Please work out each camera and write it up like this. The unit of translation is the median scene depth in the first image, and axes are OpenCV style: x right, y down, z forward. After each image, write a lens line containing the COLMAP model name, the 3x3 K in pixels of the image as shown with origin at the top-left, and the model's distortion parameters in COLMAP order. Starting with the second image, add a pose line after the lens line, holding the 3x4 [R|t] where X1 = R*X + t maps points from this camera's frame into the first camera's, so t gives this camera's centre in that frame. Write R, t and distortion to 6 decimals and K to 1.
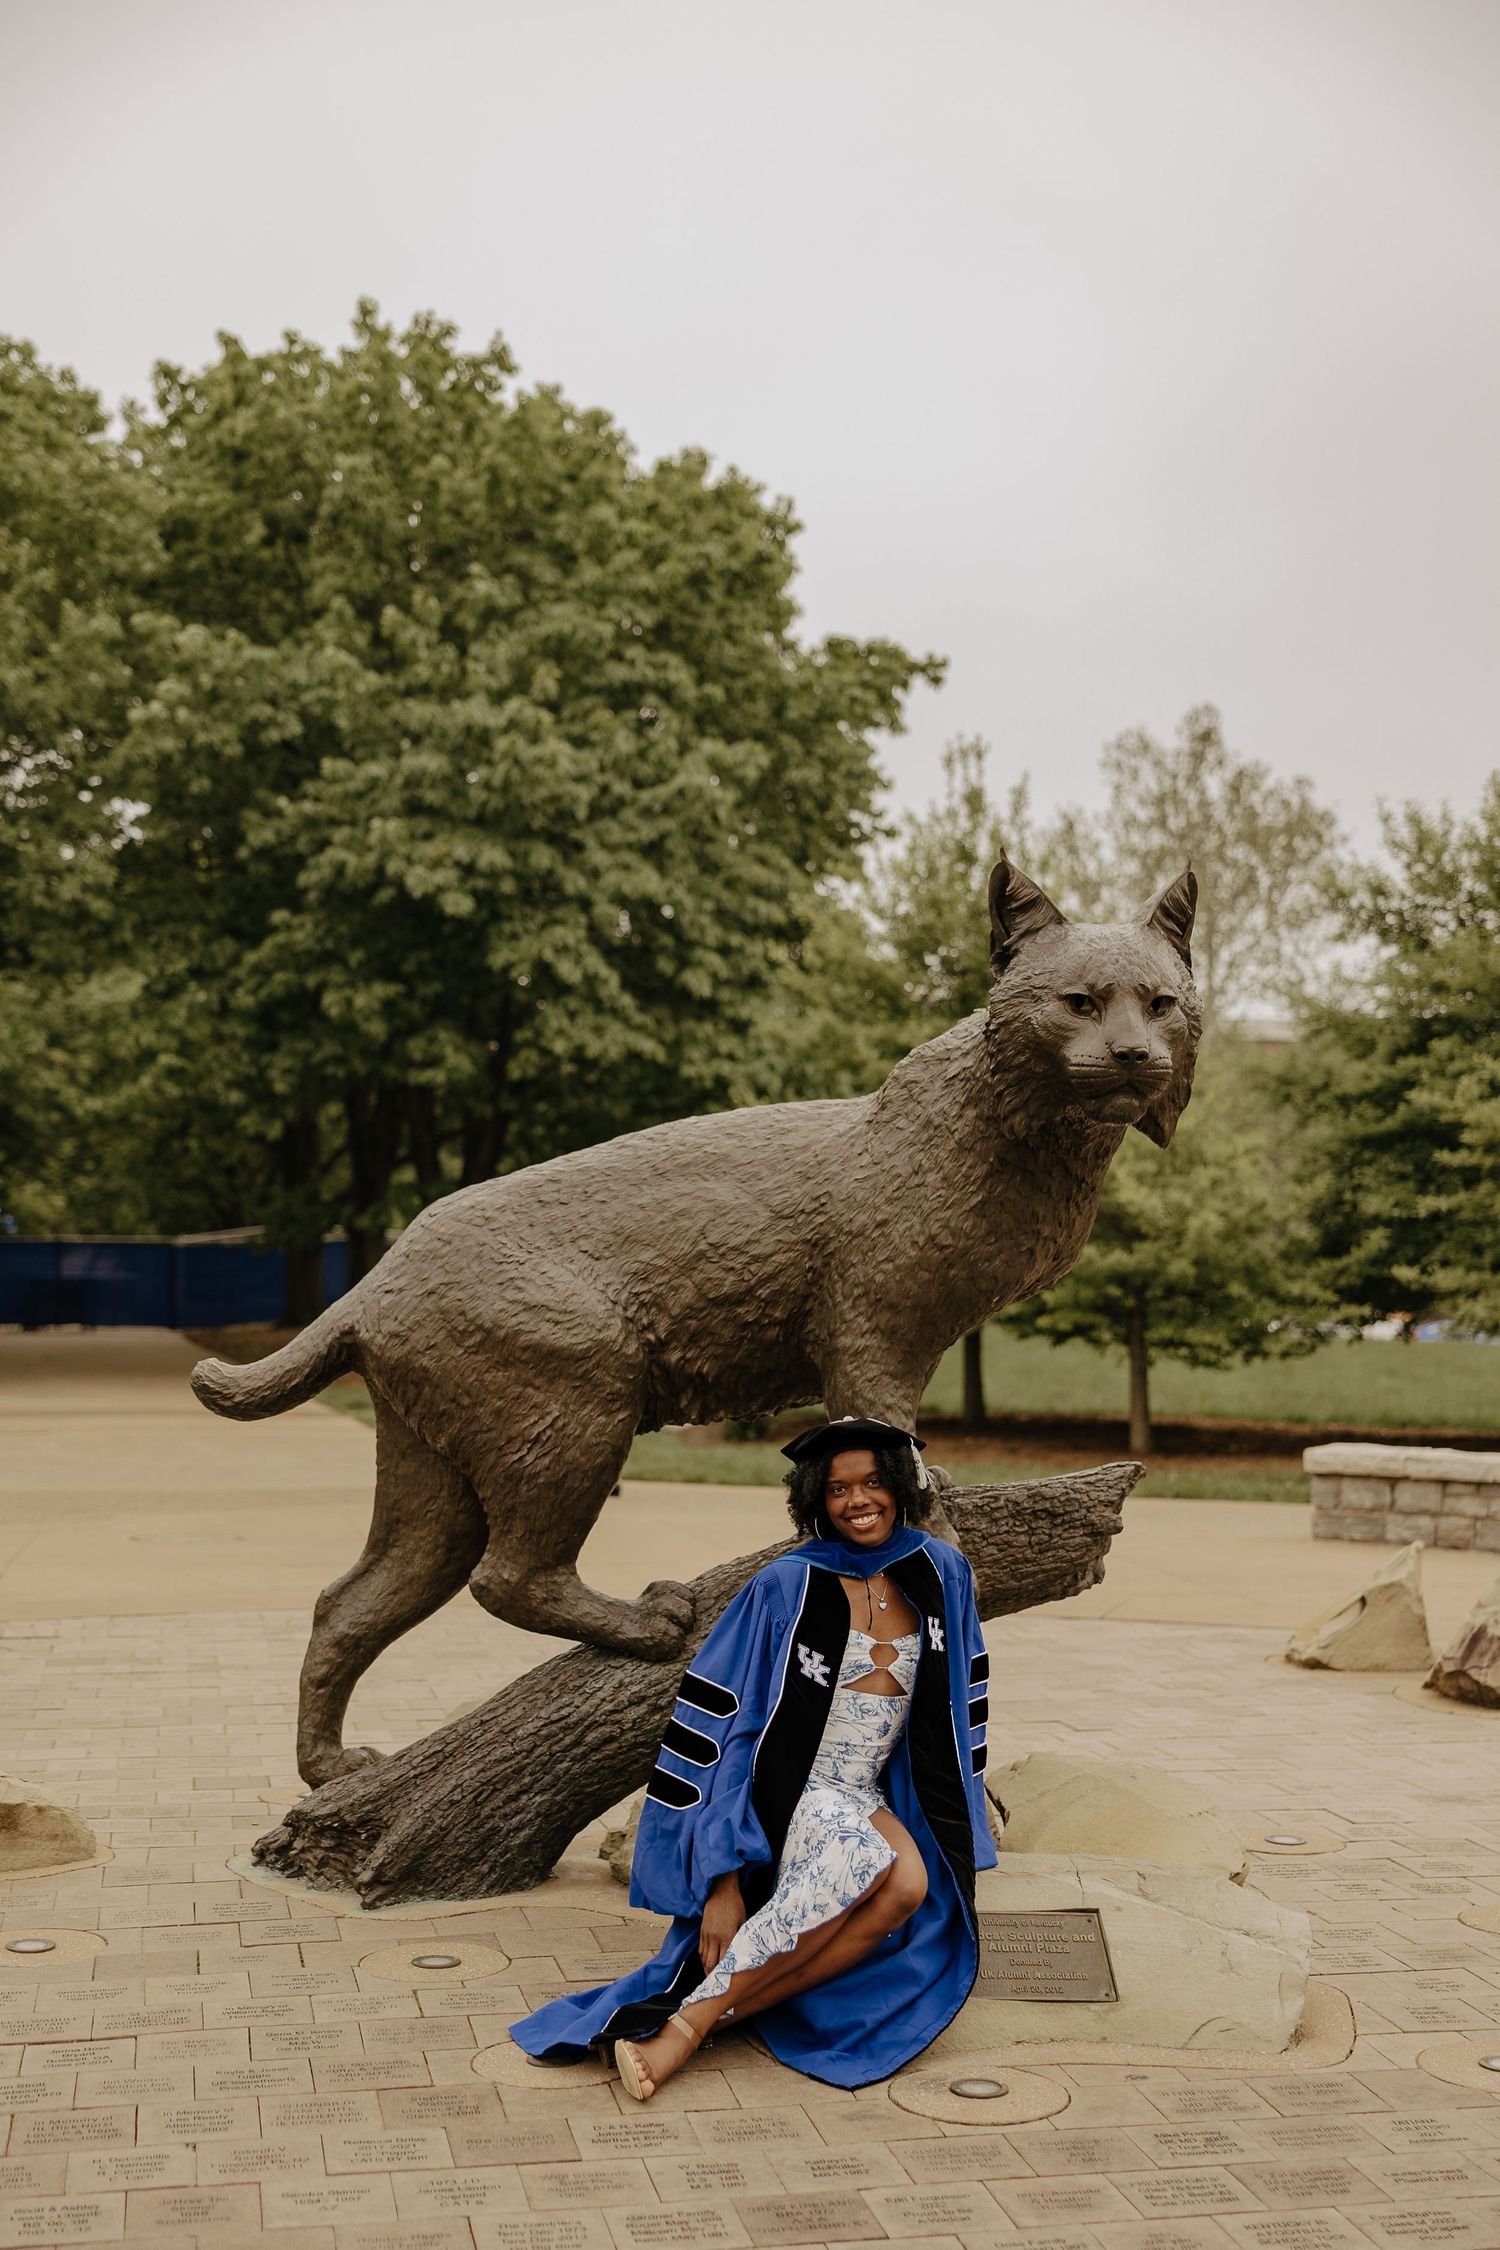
lens RADIAL K [[2833.2, 0, 762.5], [0, 2833.2, 1179.2], [0, 0, 1]] dist [-0.011054, 0.098015]
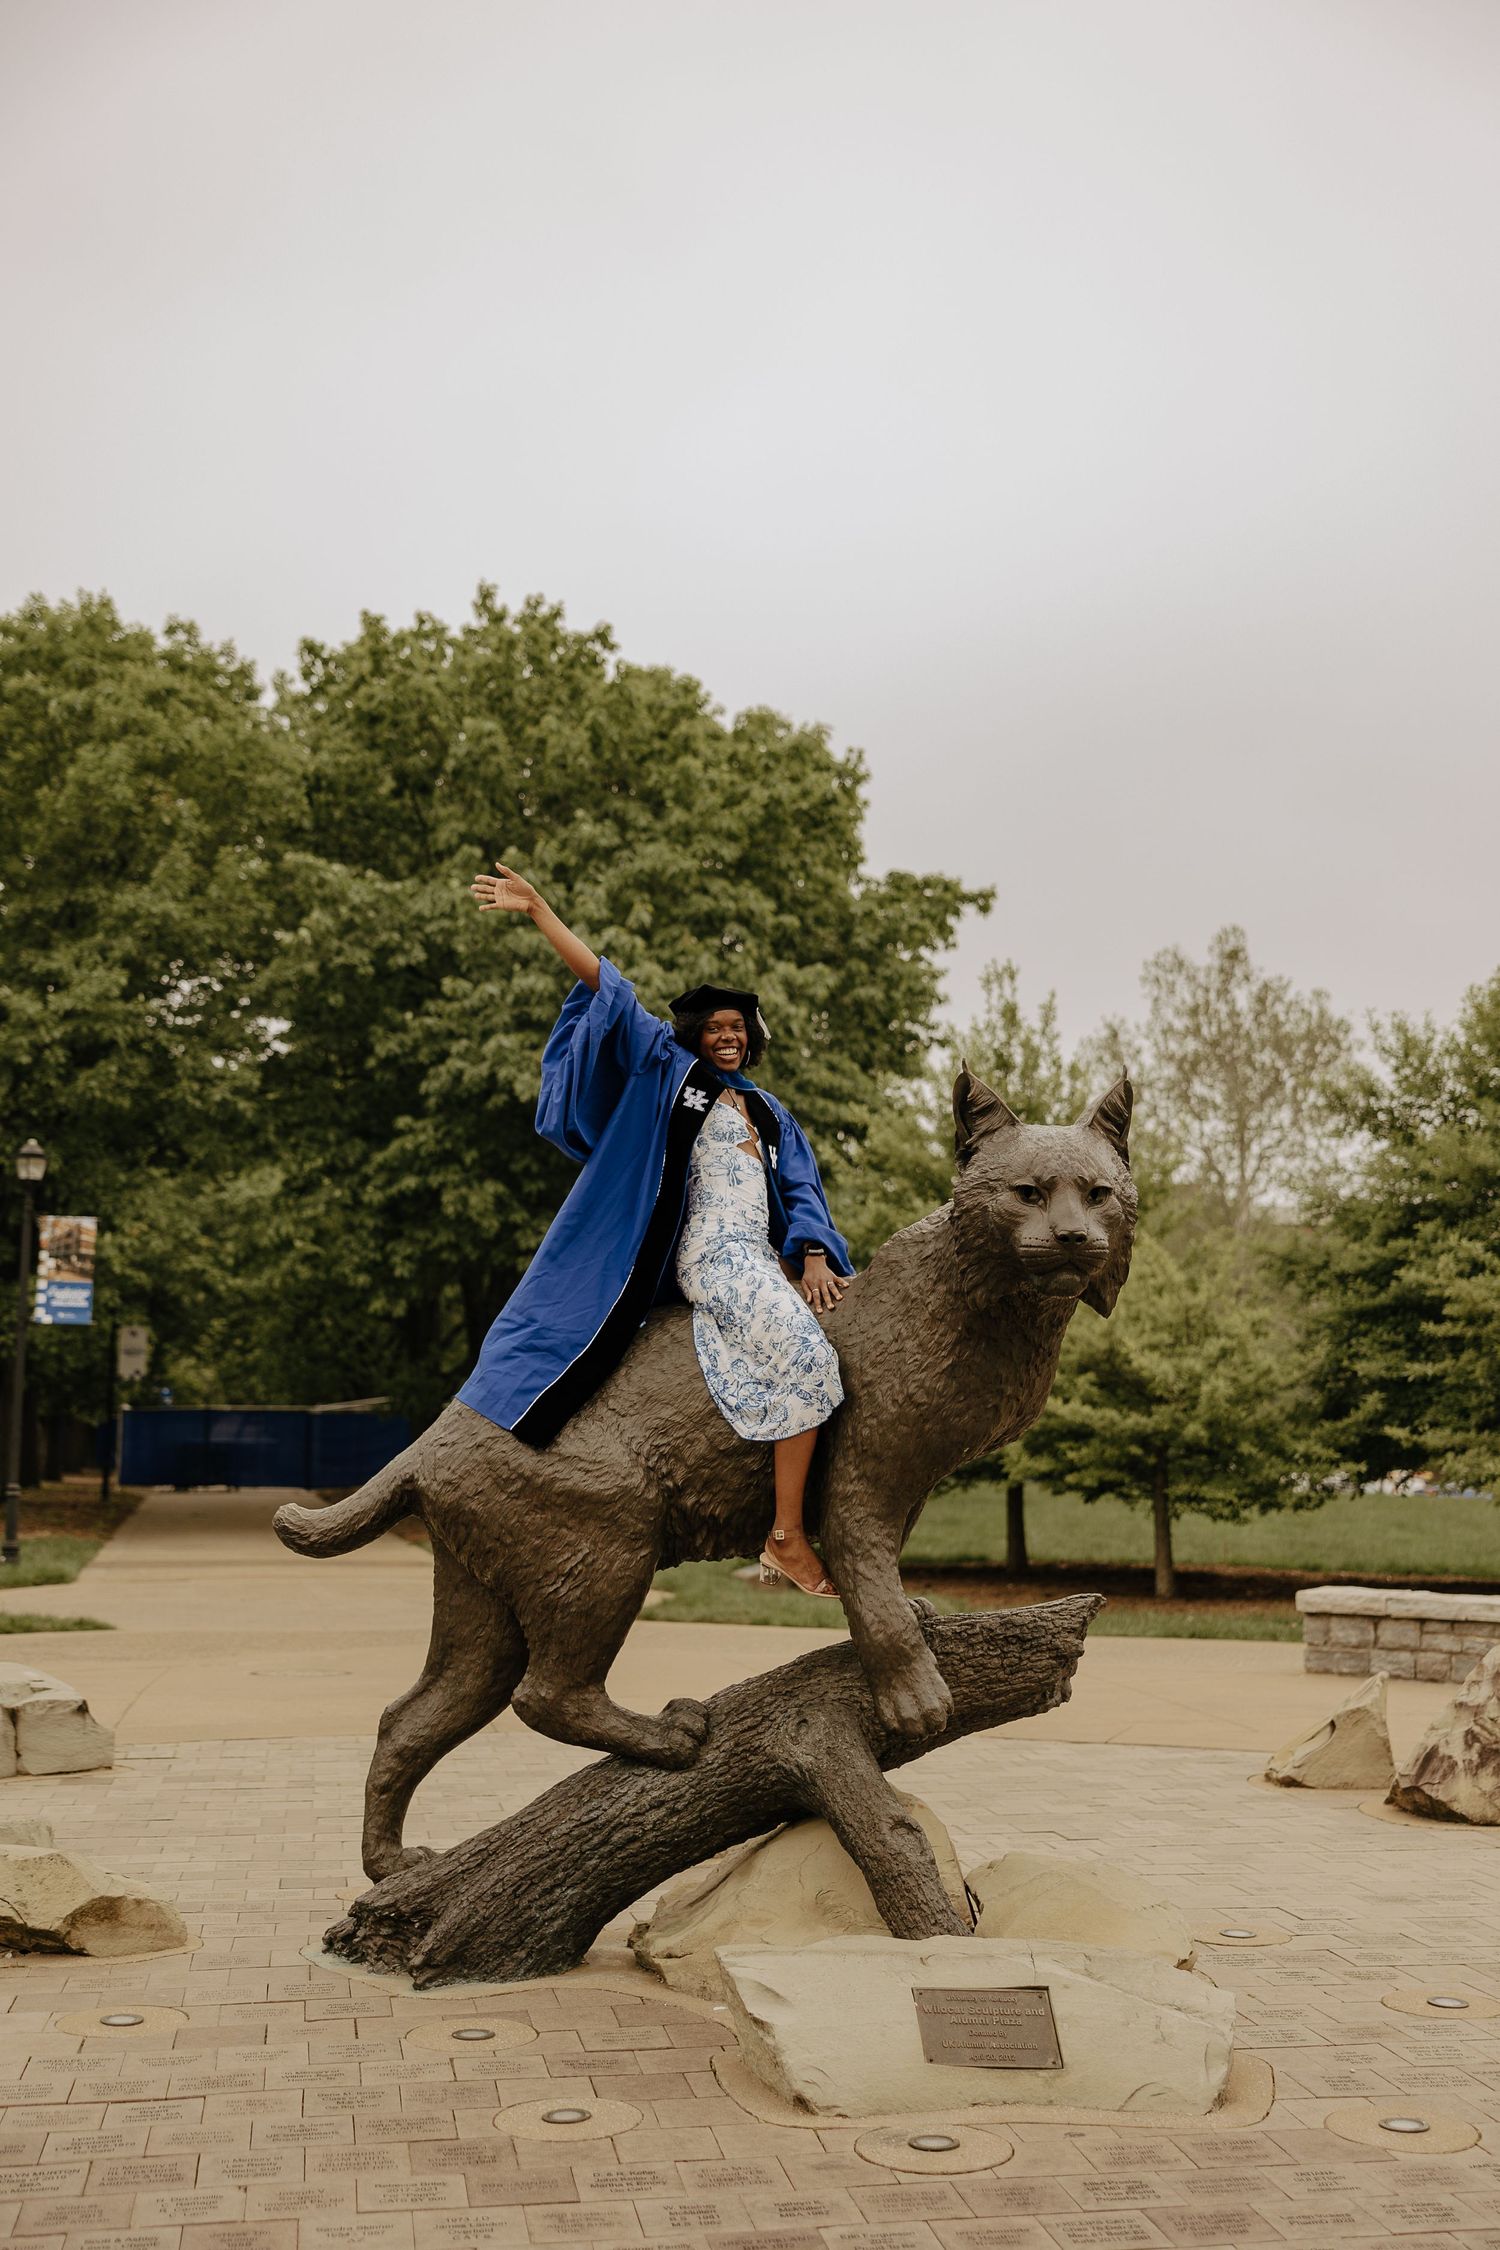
lens RADIAL K [[2550.4, 0, 784.4], [0, 2550.4, 1123.9], [0, 0, 1]] dist [-0.013217, 0.028610]
pose [[0.999682, -0.005514, -0.024594, 0.019990], [0.003293, 0.995988, -0.089430, 0.001610], [0.024989, 0.089321, 0.995689, -0.027279]]
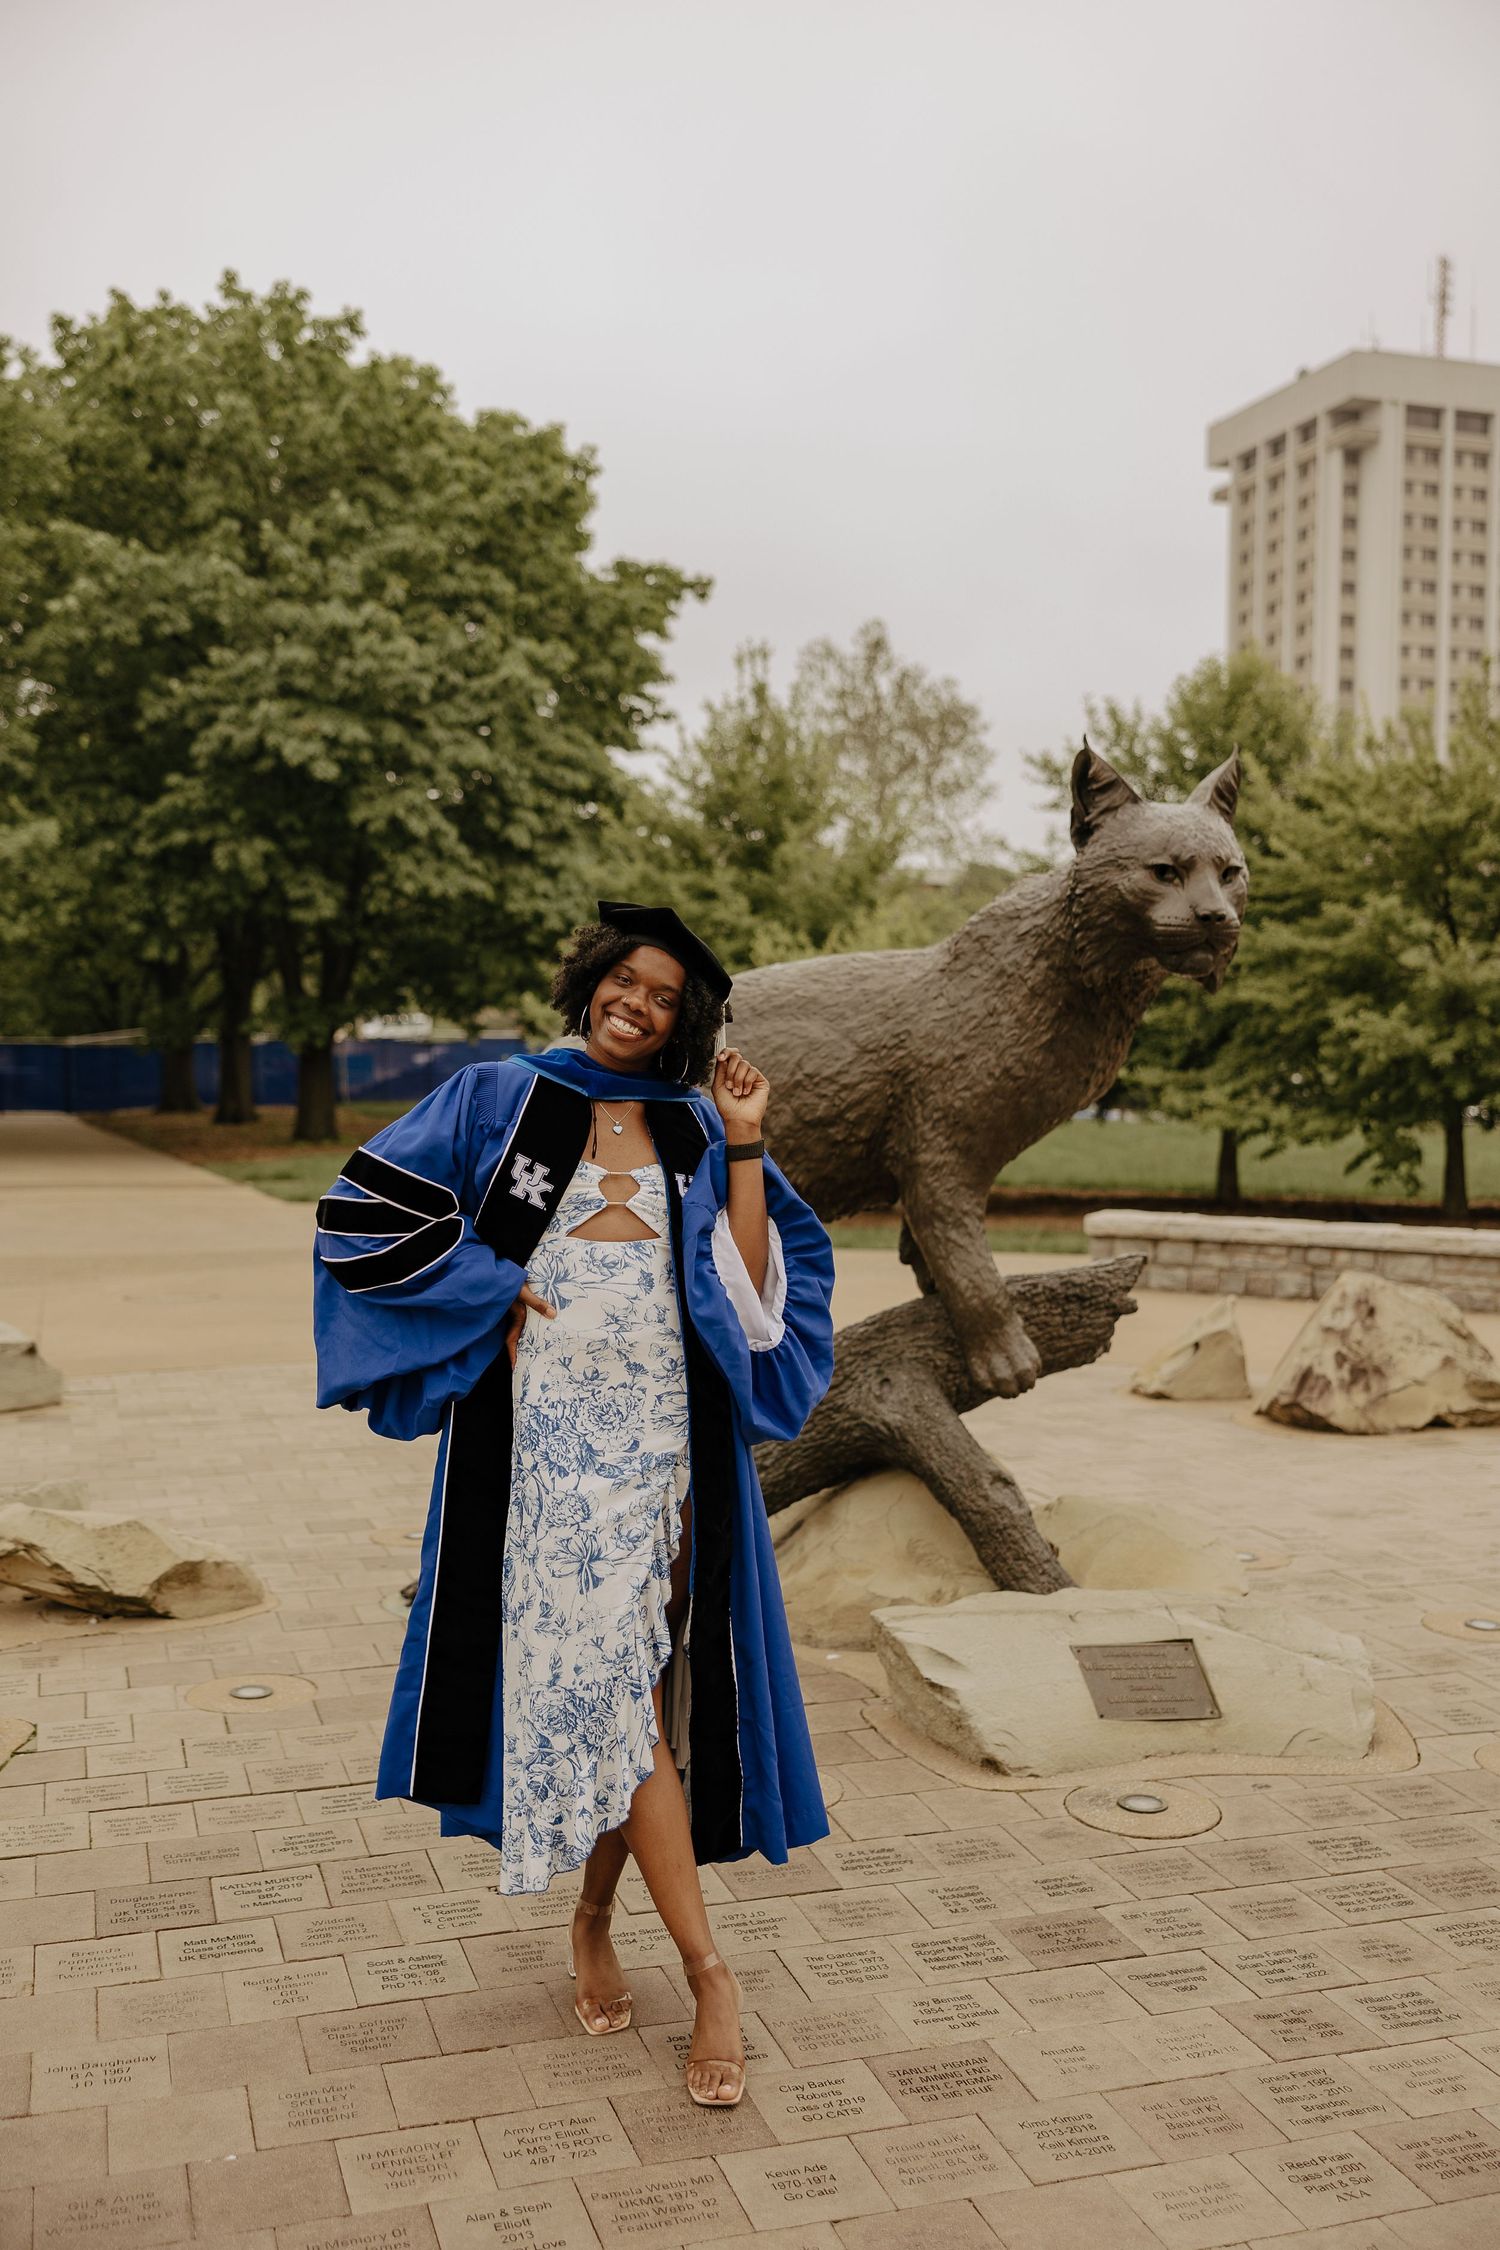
lens RADIAL K [[2199.1, 0, 750.0], [0, 2199.1, 1125.0], [0, 0, 1]] dist [0.003087, 0.013949]
pose [[0.993956, -0.005940, 0.109616, -0.083890], [-0.000845, 0.998092, 0.061746, -0.007339], [-0.109774, -0.061466, 0.992054, 0.059523]]
